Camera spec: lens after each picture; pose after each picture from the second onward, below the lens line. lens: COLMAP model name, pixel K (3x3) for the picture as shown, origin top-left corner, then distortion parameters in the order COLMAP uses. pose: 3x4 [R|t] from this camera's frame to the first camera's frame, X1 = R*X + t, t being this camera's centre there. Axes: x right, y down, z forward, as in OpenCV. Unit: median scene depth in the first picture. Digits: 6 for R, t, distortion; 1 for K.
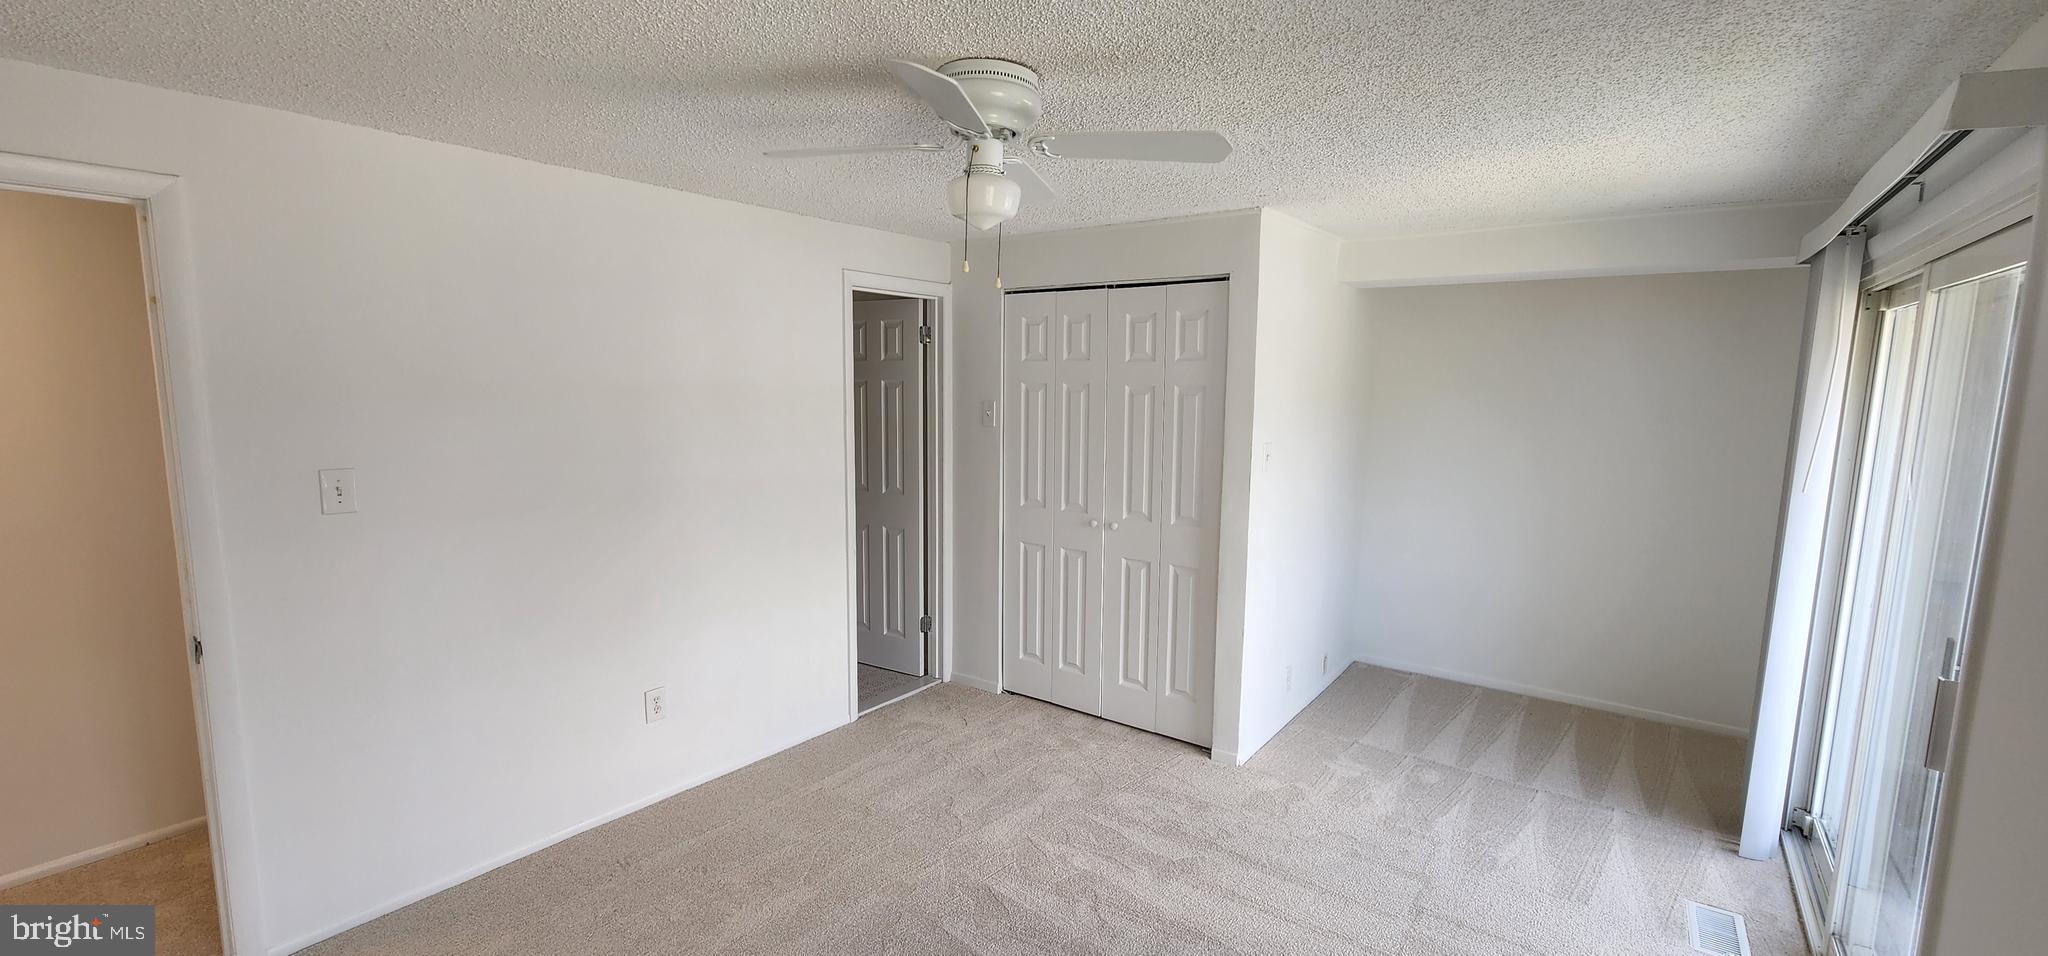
lens RADIAL K [[834.2, 0, 1018.3], [0, 834.2, 486.4], [0, 0, 1]] dist [-0.001451, -0.000206]
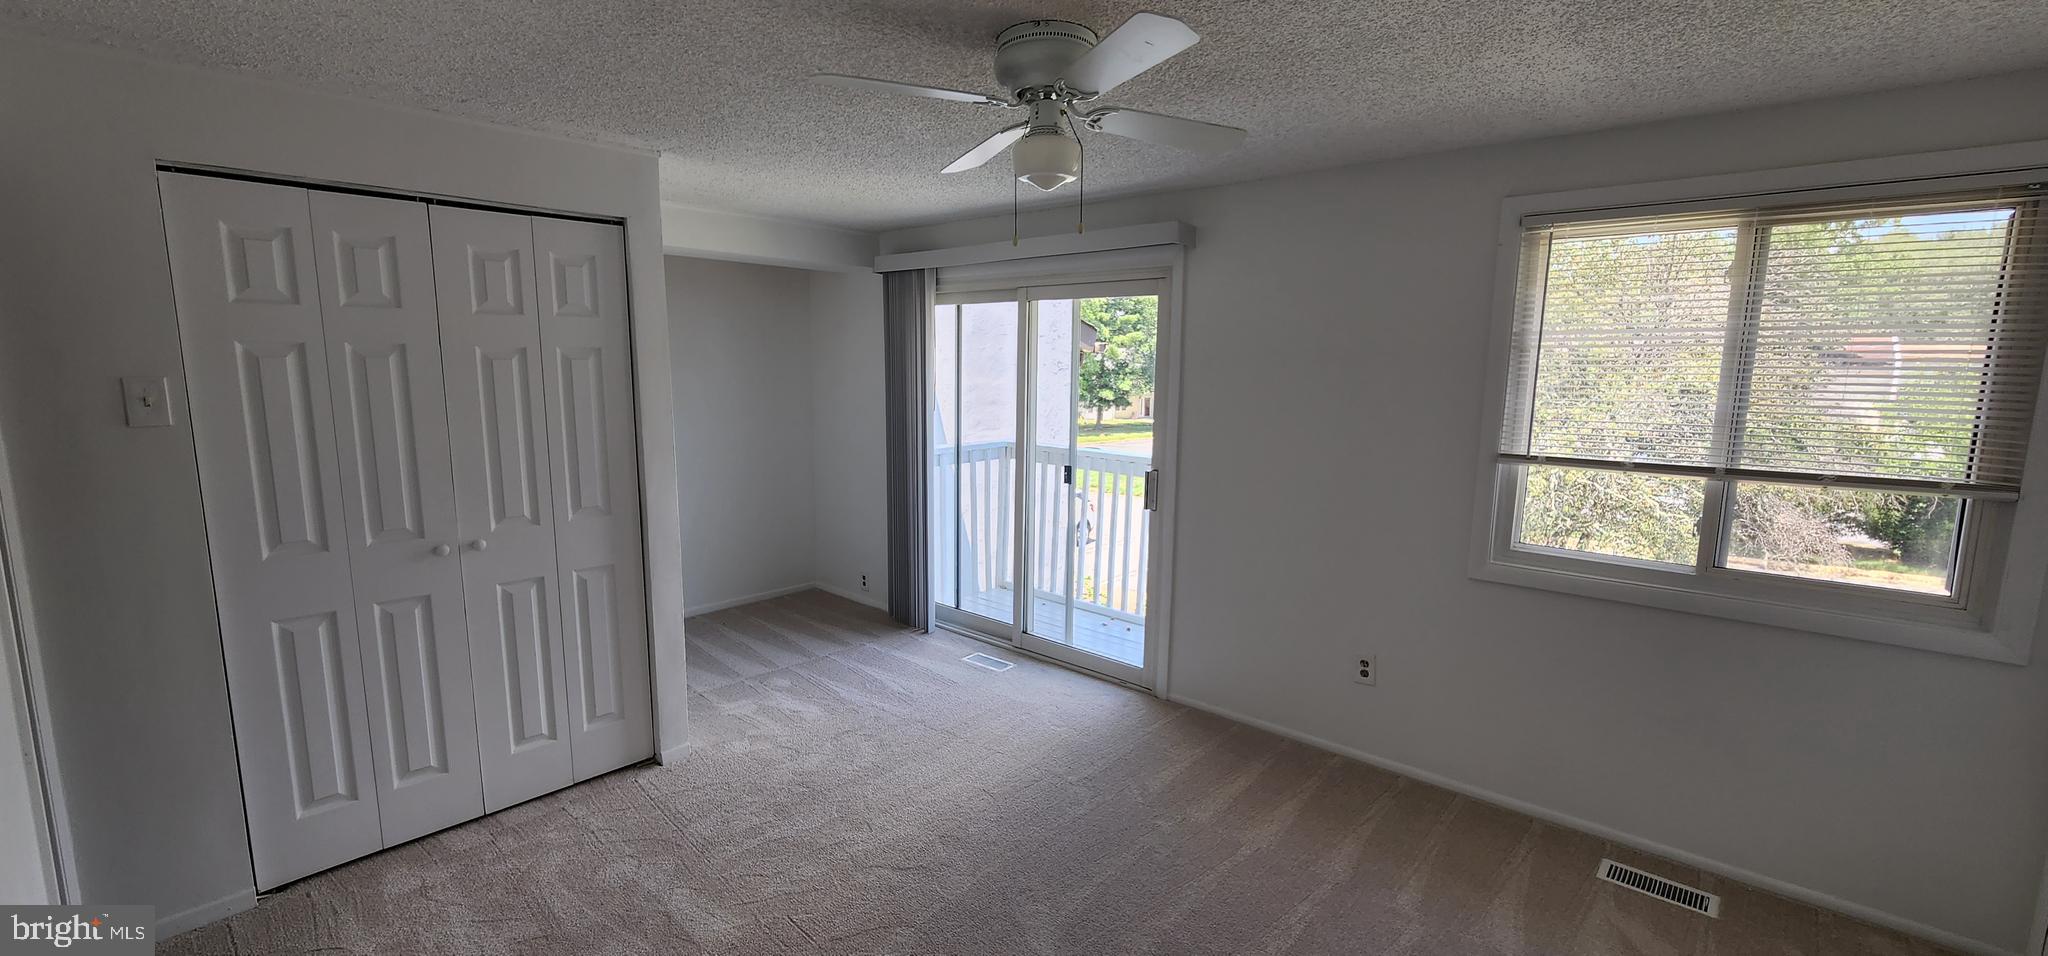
lens RADIAL K [[847.9, 0, 1019.1], [0, 847.9, 488.0], [0, 0, 1]] dist [-0.001814, -0.000134]
pose [[0.089615, -0.160582, 0.982946, -0.583942], [0.118927, 0.981581, 0.149517, -0.057249], [-0.988851, 0.103500, 0.107062, 0.490865]]
